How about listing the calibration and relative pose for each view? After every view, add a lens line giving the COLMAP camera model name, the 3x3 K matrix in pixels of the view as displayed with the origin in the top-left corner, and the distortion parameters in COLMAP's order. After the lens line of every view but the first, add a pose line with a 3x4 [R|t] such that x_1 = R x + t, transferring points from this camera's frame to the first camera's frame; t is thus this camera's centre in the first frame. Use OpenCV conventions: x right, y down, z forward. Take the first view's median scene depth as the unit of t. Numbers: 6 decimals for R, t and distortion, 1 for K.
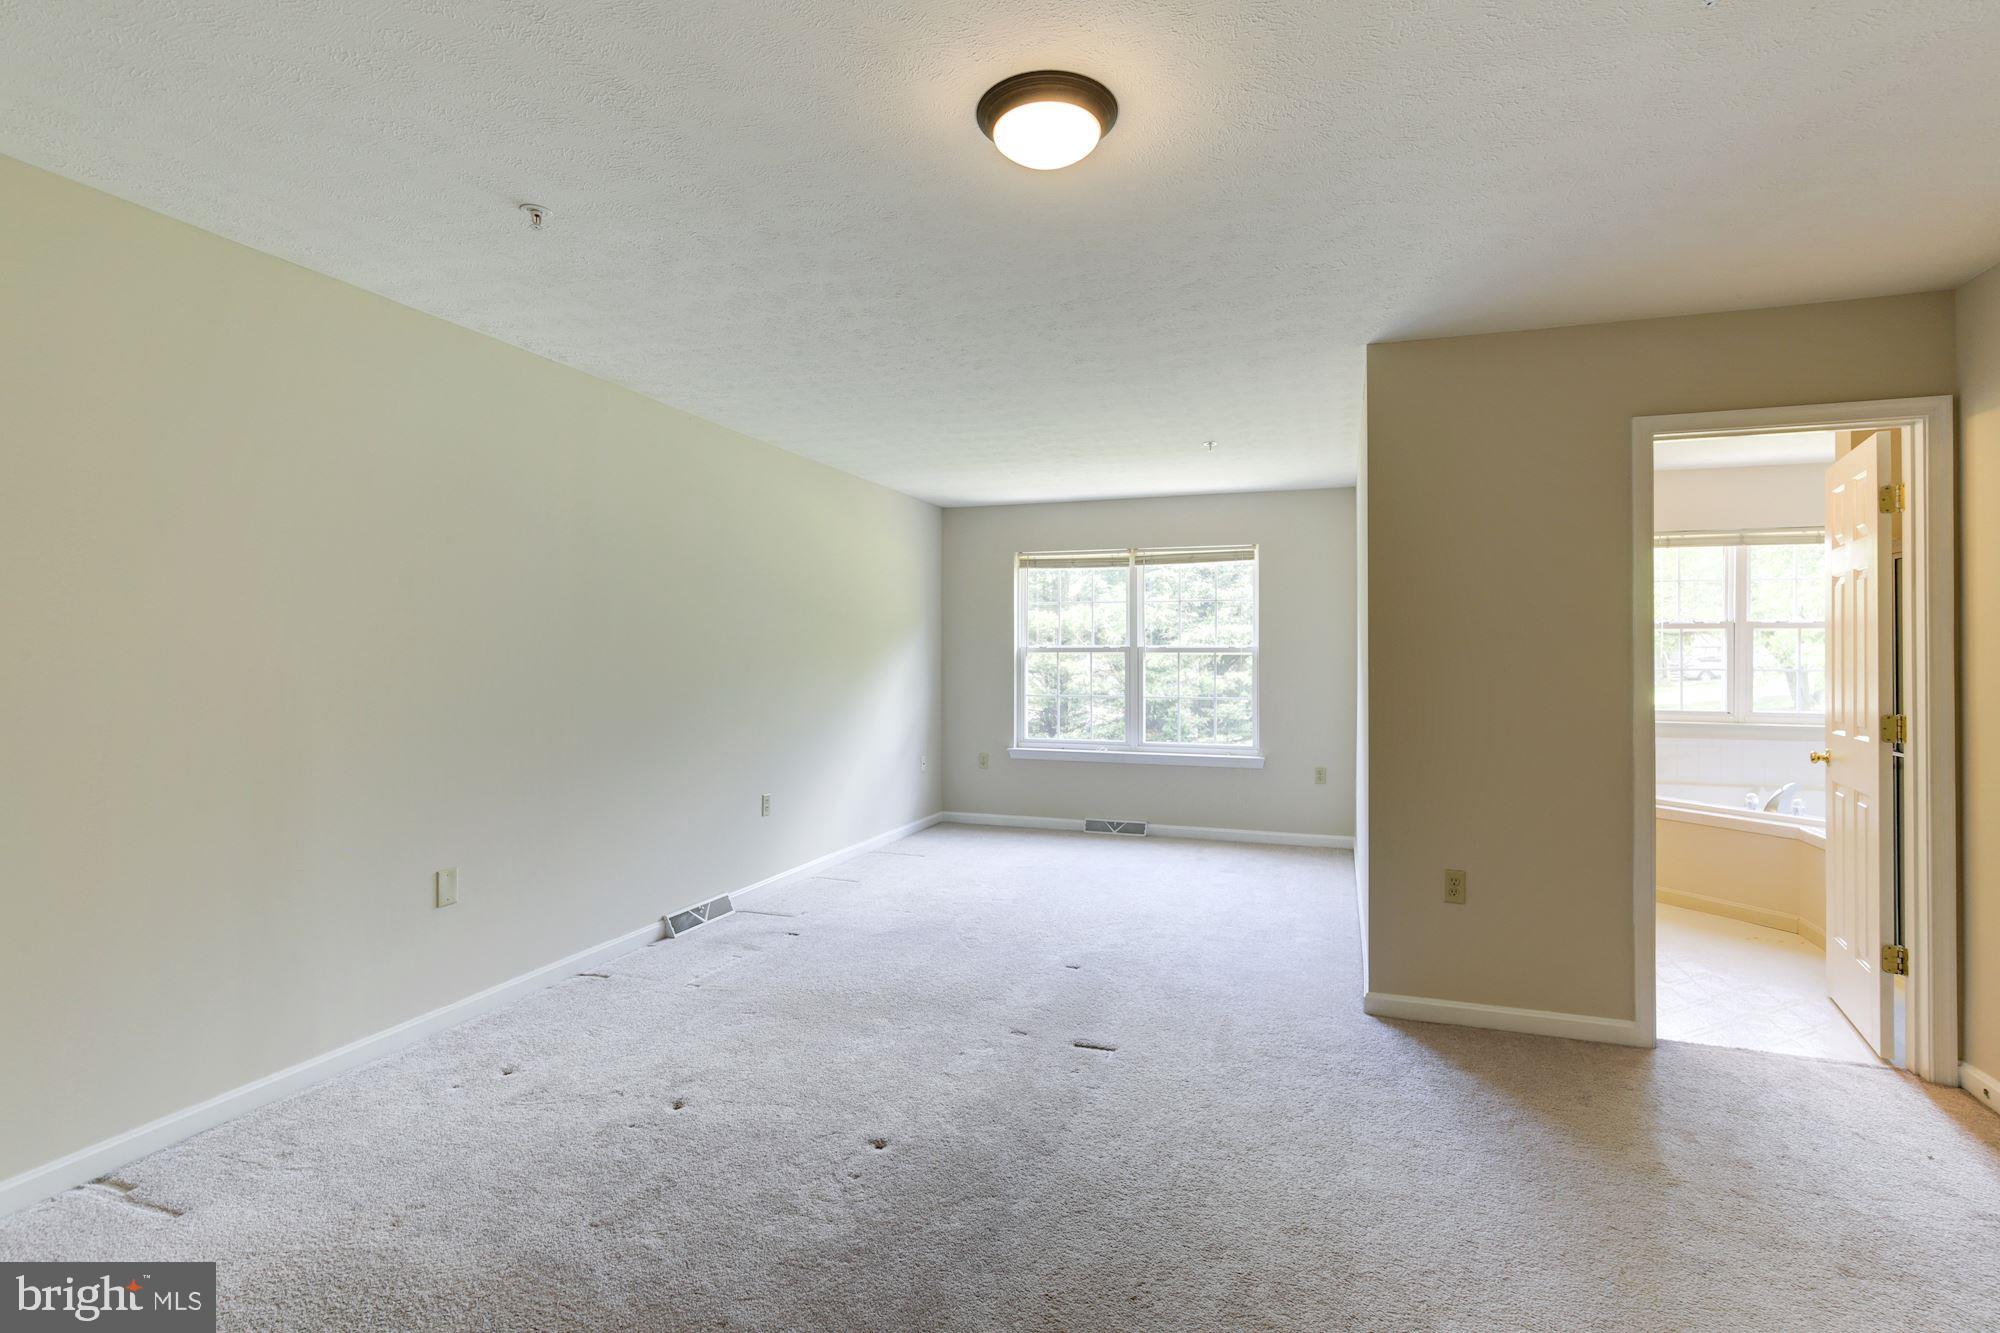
lens RADIAL K [[924.2, 0, 1001.5], [0, 924.2, 639.9], [0, 0, 1]] dist [-0.017634, 0.008425]
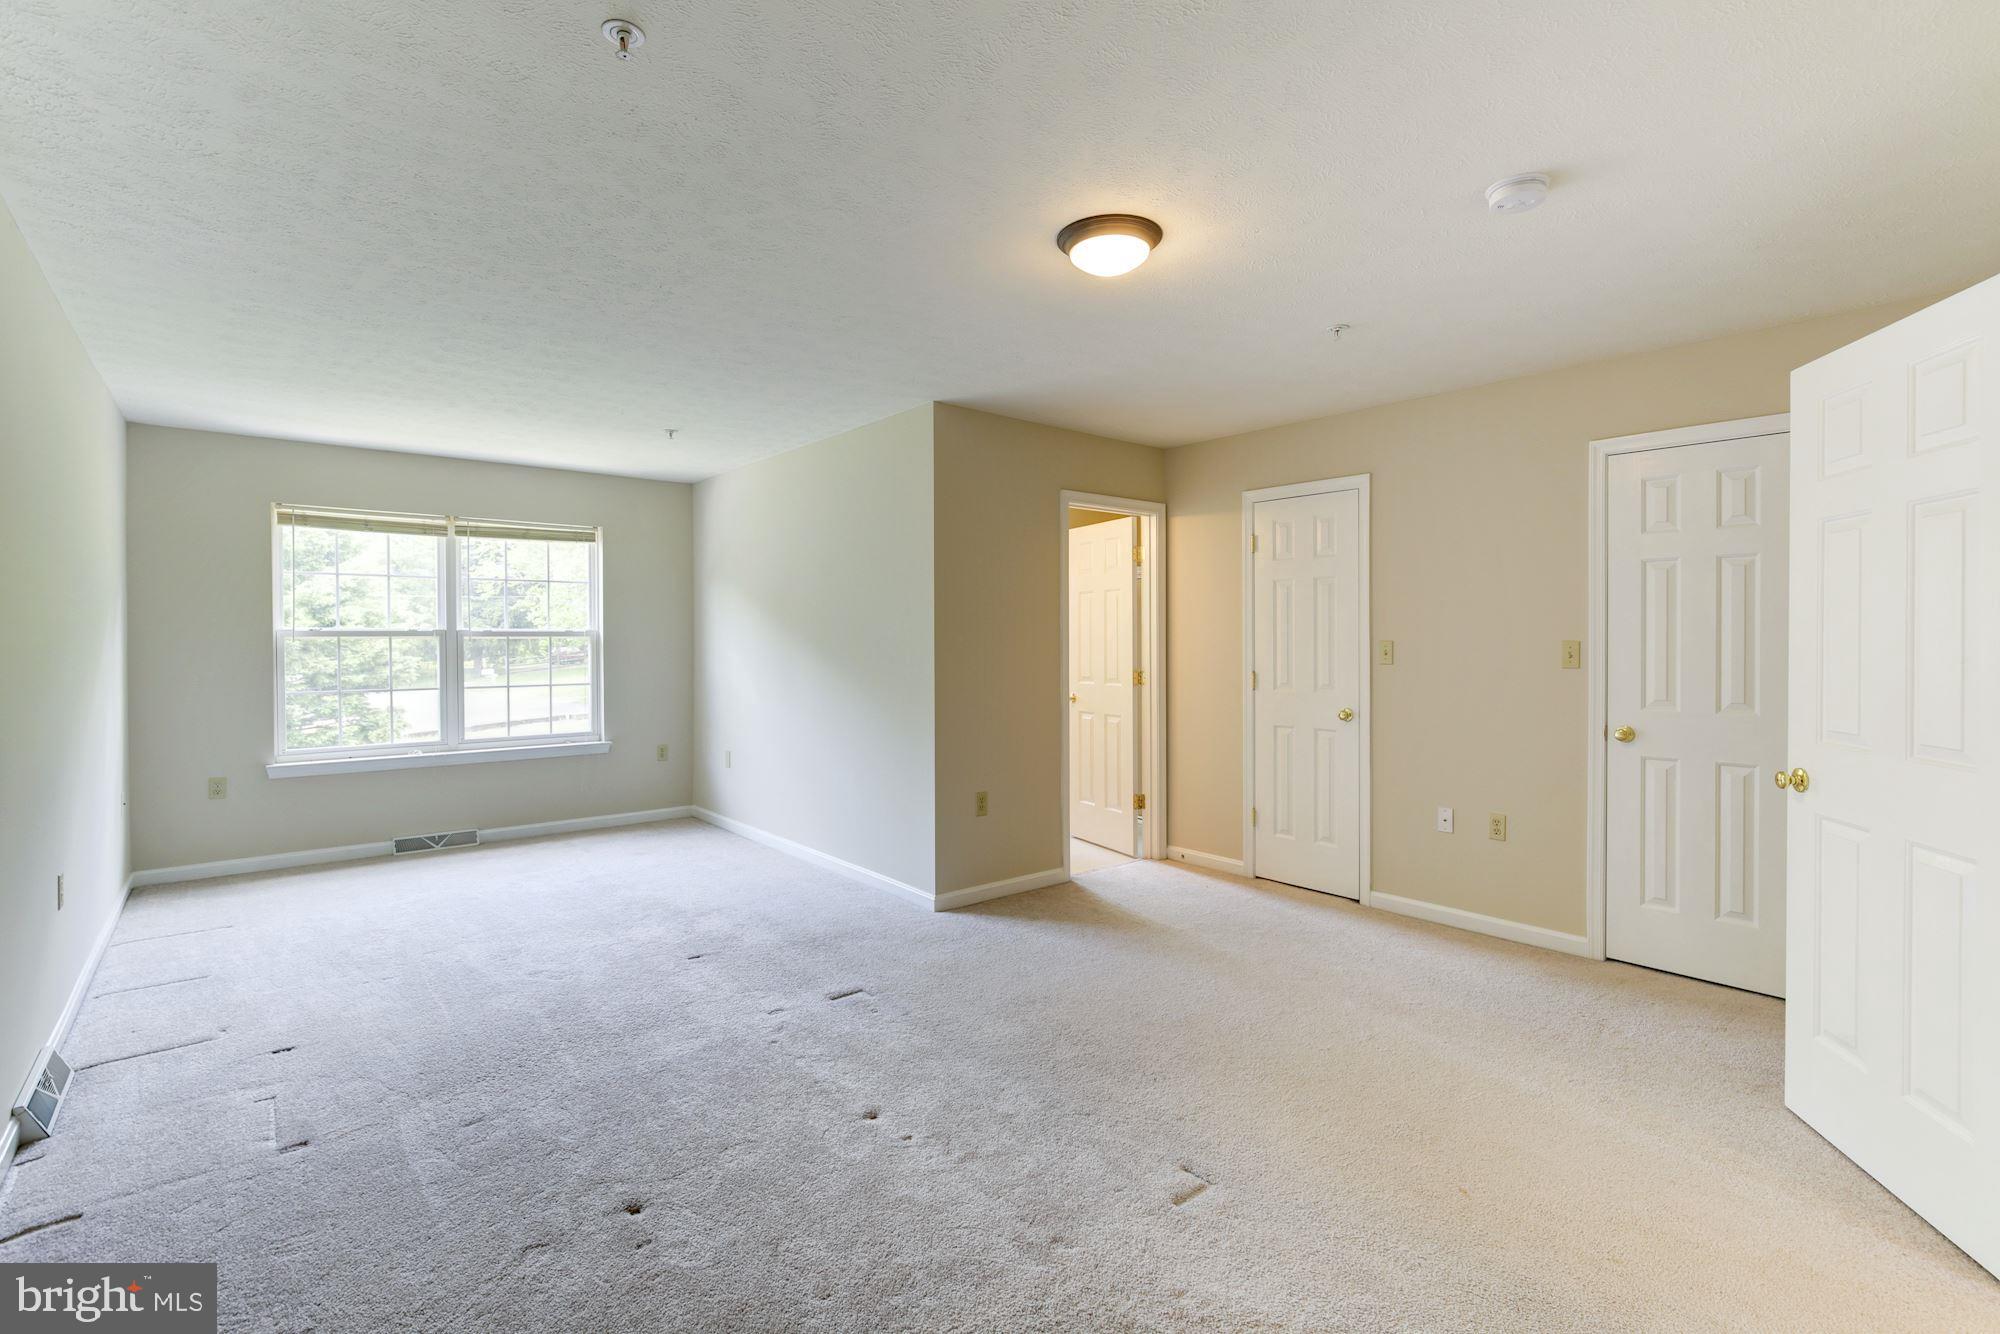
lens RADIAL K [[911.5, 0, 1004.5], [0, 911.5, 648.9], [0, 0, 1]] dist [-0.018656, 0.009221]
pose [[0.513239, -0.013718, 0.858136, -0.344501], [-0.012555, 0.999645, 0.023489, -0.001547], [-0.858154, -0.022829, 0.512885, 0.131973]]
